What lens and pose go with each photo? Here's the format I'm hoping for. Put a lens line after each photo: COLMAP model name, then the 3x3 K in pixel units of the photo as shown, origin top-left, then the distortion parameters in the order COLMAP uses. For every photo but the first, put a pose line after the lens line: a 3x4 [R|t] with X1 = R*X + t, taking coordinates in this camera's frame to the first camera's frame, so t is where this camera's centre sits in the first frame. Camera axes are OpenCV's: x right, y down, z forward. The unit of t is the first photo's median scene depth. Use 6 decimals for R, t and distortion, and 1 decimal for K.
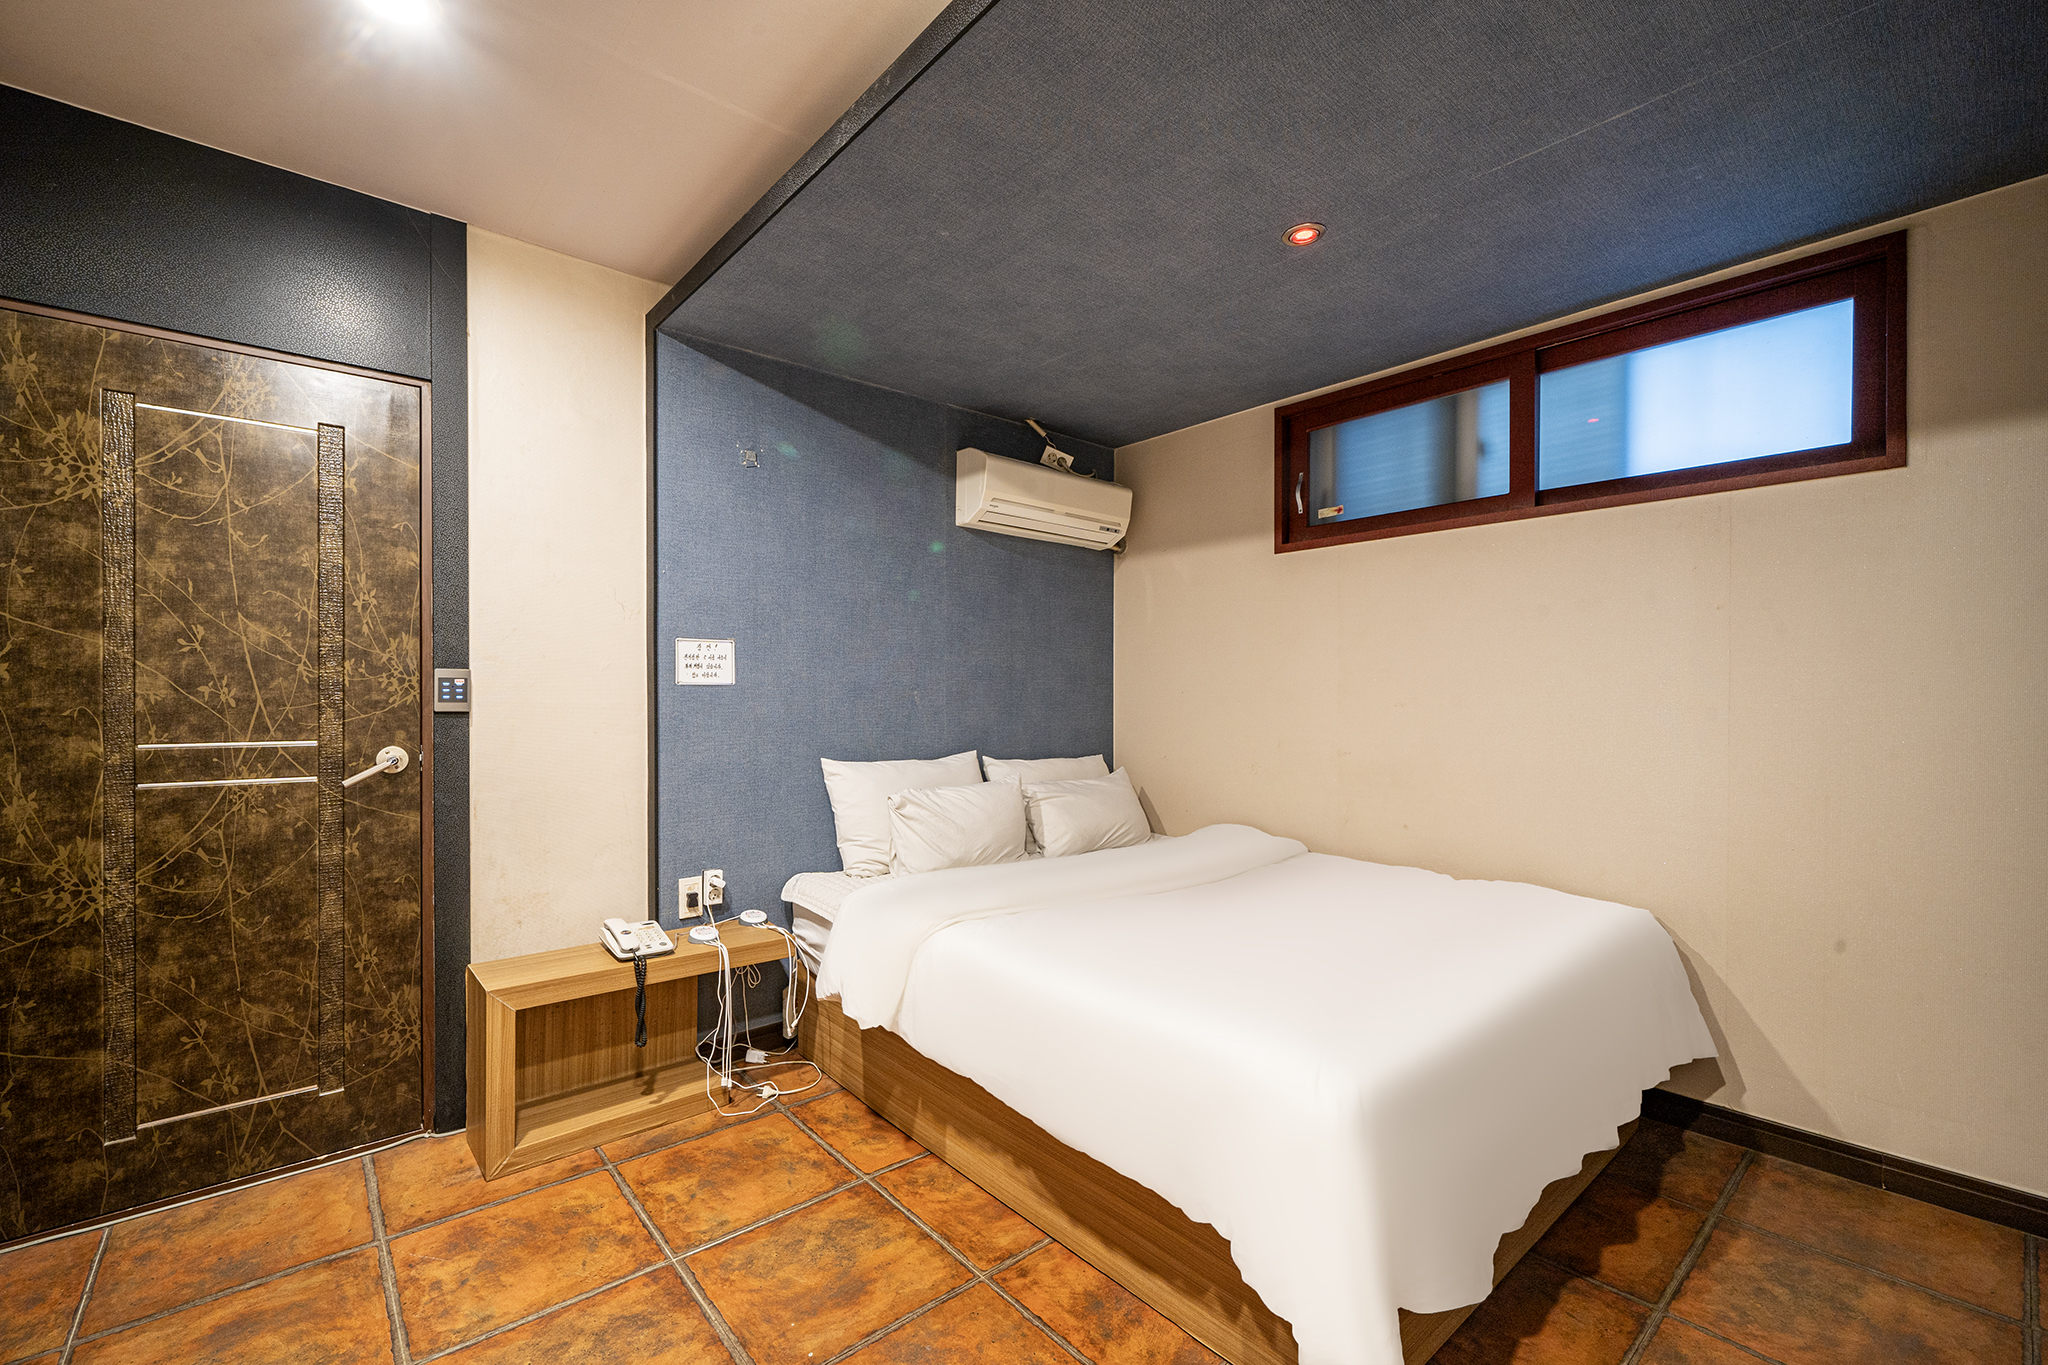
lens RADIAL K [[860.0, 0, 1029.0], [0, 860.0, 697.8], [0, 0, 1]] dist [0.007996, -0.000170]
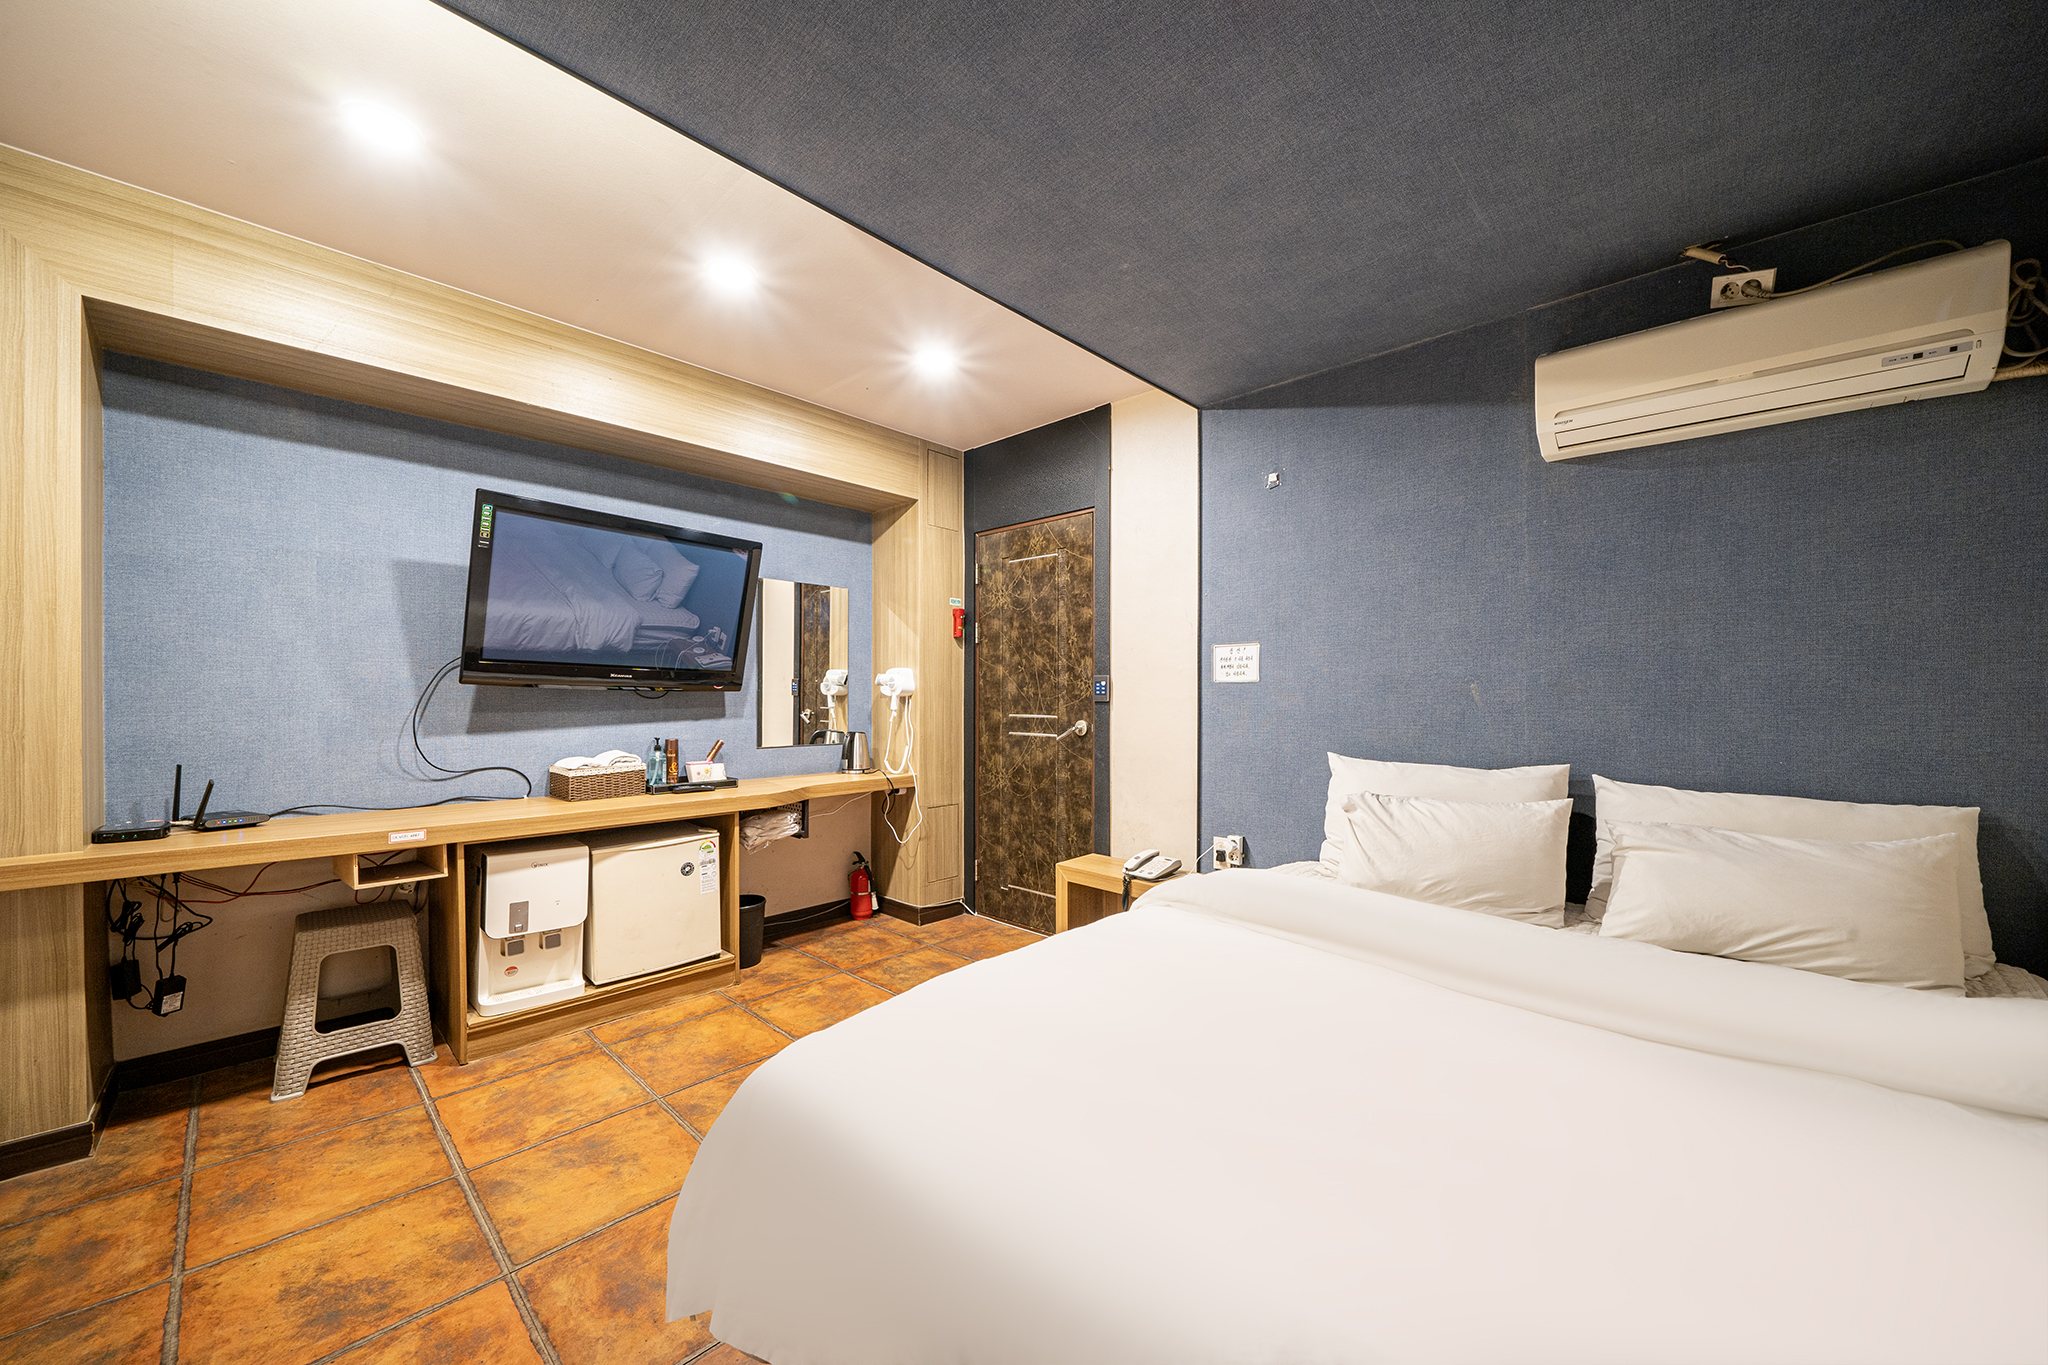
lens RADIAL K [[763.8, 0, 1014.4], [0, 763.8, 701.6], [0, 0, 1]] dist [-0.001455, -0.000267]
pose [[0.093223, 0.003457, -0.995639, 0.804545], [-0.005309, 0.999981, 0.002975, 0.013488], [0.995631, 0.005009, 0.093240, 0.717443]]
